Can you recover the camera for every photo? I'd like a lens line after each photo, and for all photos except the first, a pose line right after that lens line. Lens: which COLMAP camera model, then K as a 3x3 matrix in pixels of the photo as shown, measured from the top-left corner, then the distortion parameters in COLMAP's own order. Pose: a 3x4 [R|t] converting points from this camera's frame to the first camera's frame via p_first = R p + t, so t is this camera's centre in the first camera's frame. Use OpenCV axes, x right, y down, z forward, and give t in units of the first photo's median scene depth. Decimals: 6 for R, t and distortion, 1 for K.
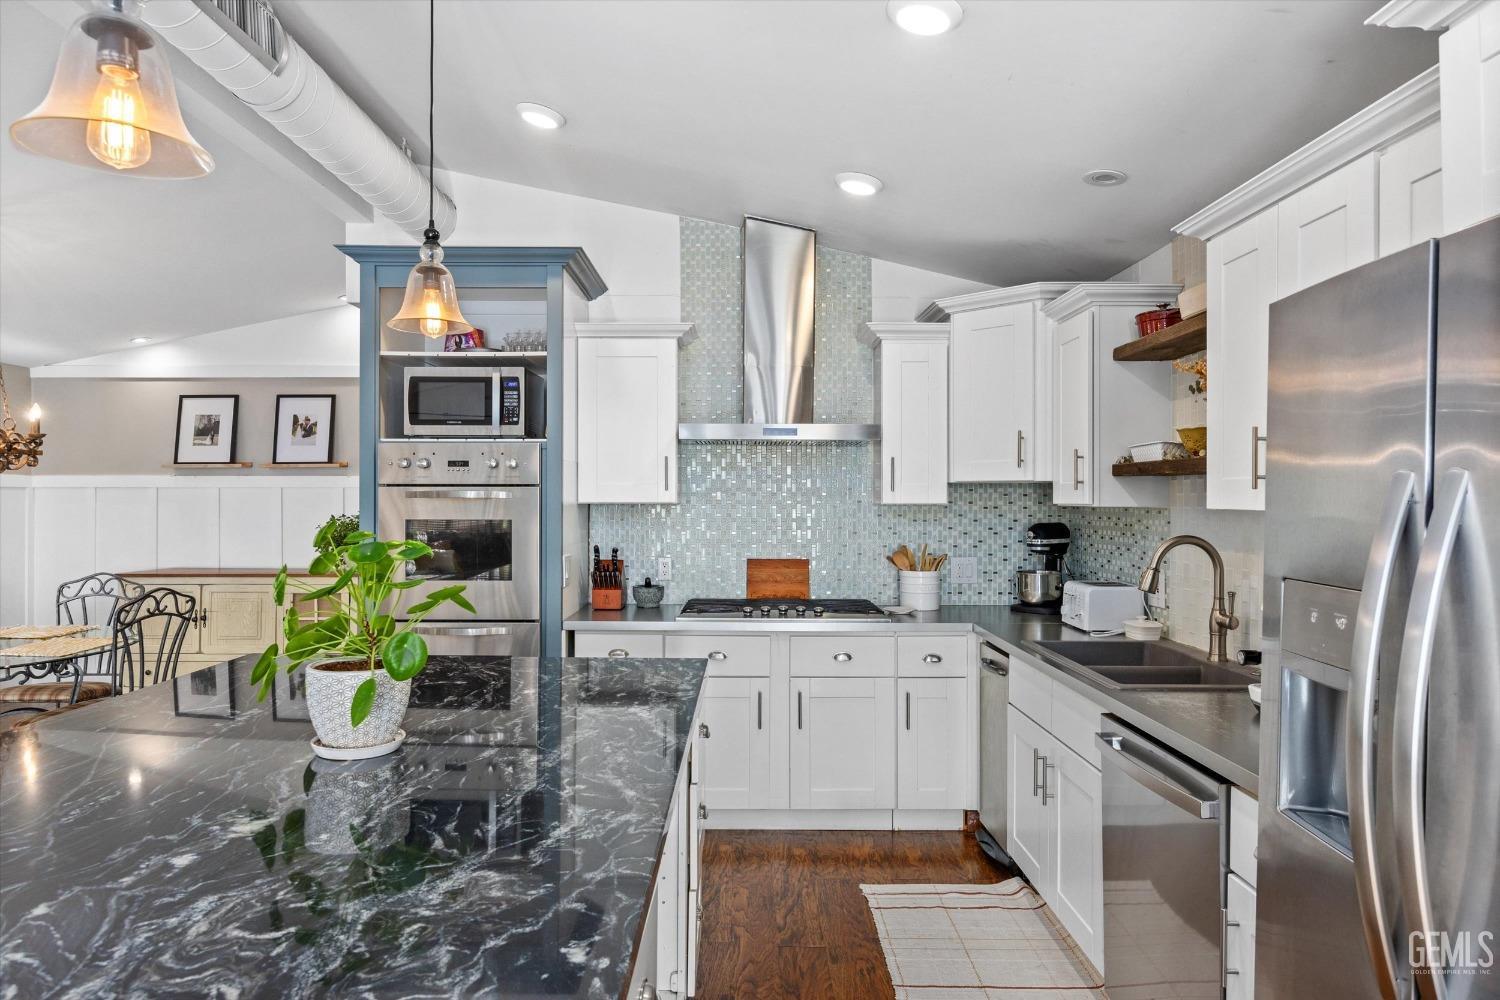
lens RADIAL K [[878.3, 0, 747.0], [0, 878.3, 496.6], [0, 0, 1]] dist [-0.007085, -0.003855]
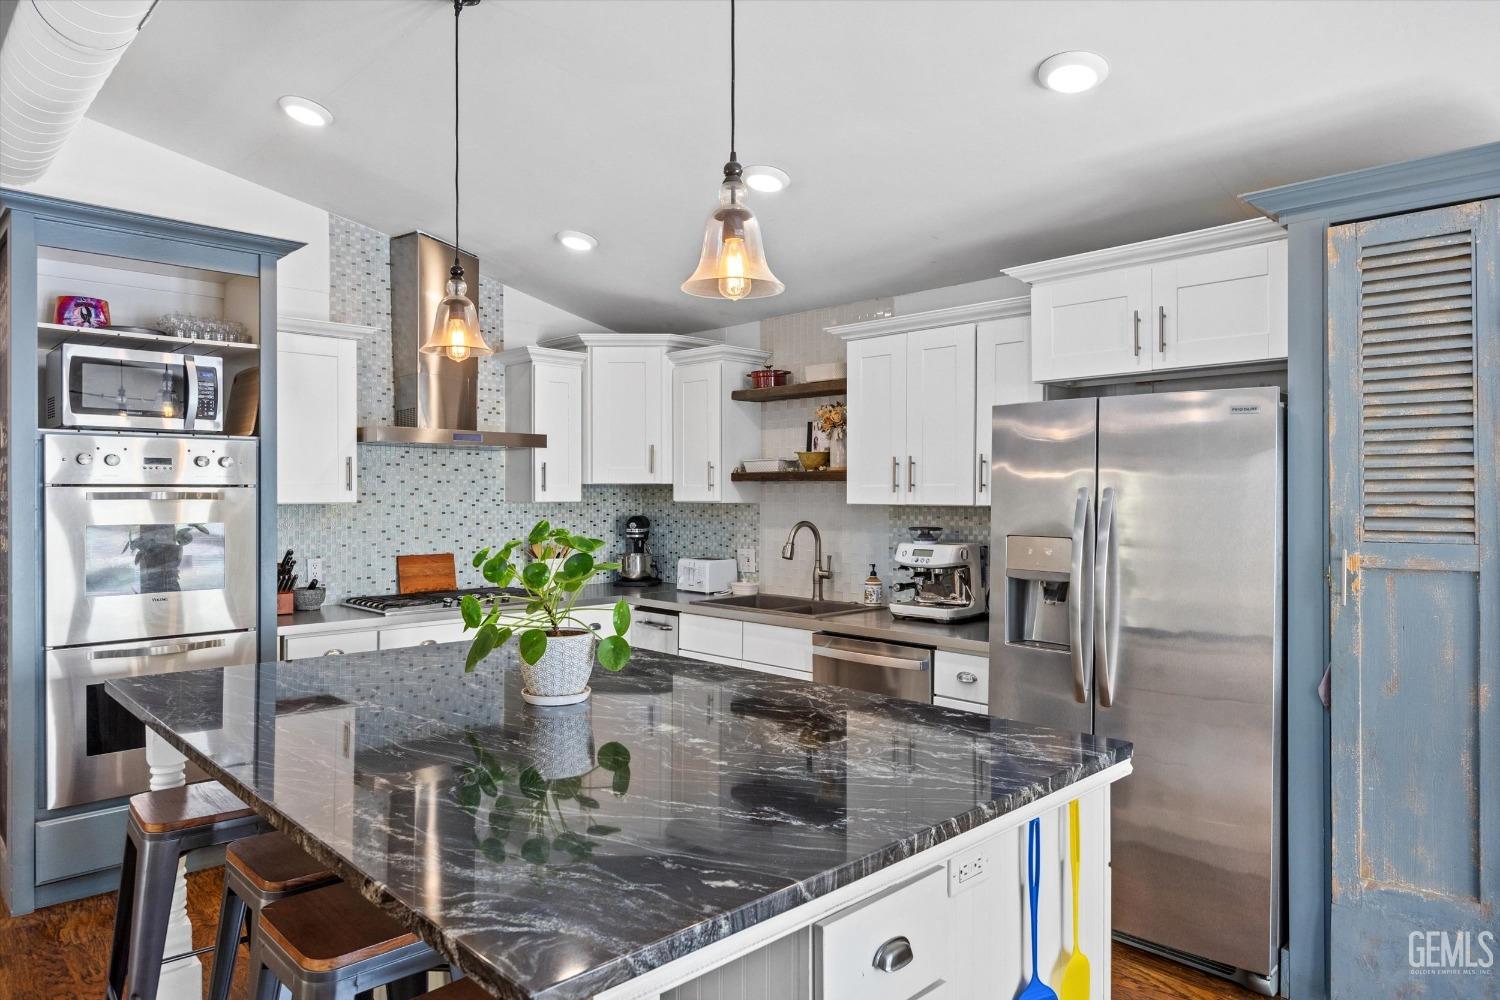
lens RADIAL K [[878.3, 0, 750.2], [0, 878.3, 498.6], [0, 0, 1]] dist [-0.007085, -0.003855]
pose [[0.731728, -0.006531, 0.681565, -0.486791], [0.001788, 0.999969, 0.007663, -0.005418], [-0.681594, -0.004389, 0.731717, -0.055147]]
